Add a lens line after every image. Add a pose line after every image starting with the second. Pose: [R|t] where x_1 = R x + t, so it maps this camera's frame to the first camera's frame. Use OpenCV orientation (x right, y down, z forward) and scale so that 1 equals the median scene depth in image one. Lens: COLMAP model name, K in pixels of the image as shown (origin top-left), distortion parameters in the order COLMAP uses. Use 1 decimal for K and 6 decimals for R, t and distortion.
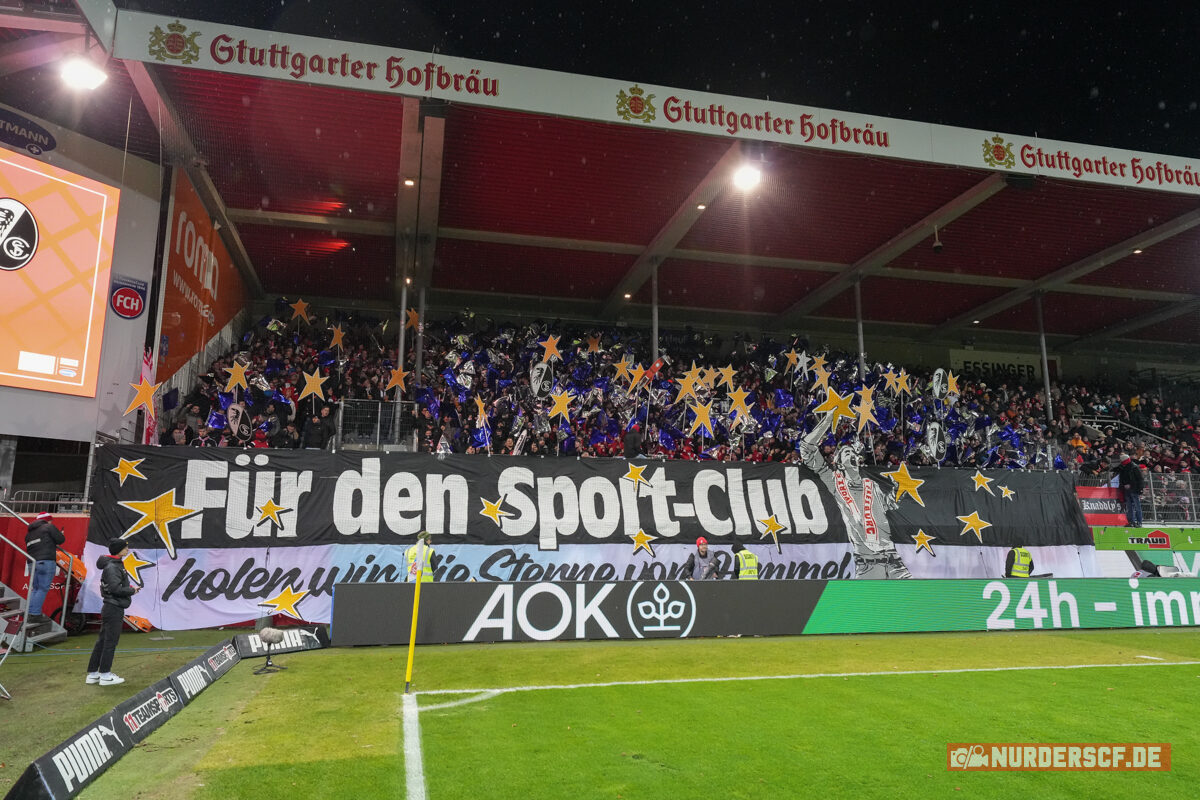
lens RADIAL K [[777.3, 0, 583.5], [0, 777.3, 385.5], [0, 0, 1]] dist [0.015943, -0.001174]
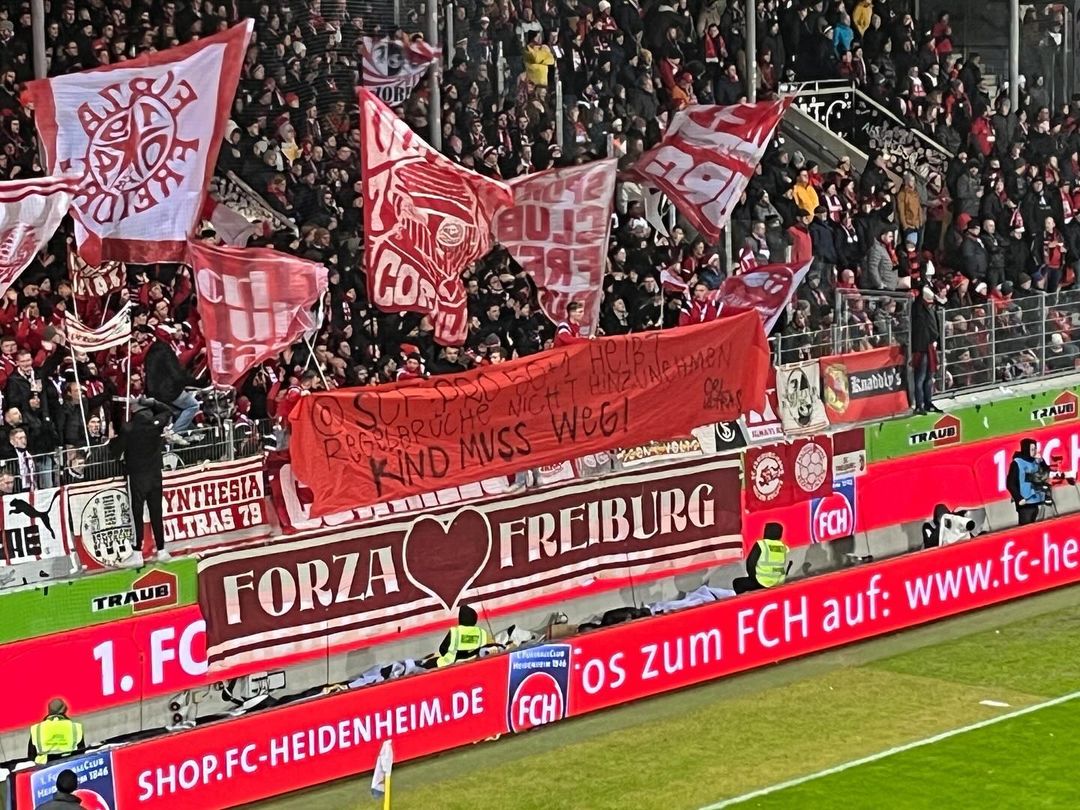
lens RADIAL K [[3255.0, 0, 540.0], [0, 3255.0, 405.0], [0, 0, 1]] dist [0.154318, -0.054068]
pose [[0.838714, -0.101084, 0.535107, -0.948025], [-0.072533, 0.953130, 0.293738, -0.591290], [-0.539719, -0.285175, 0.792072, -0.879249]]
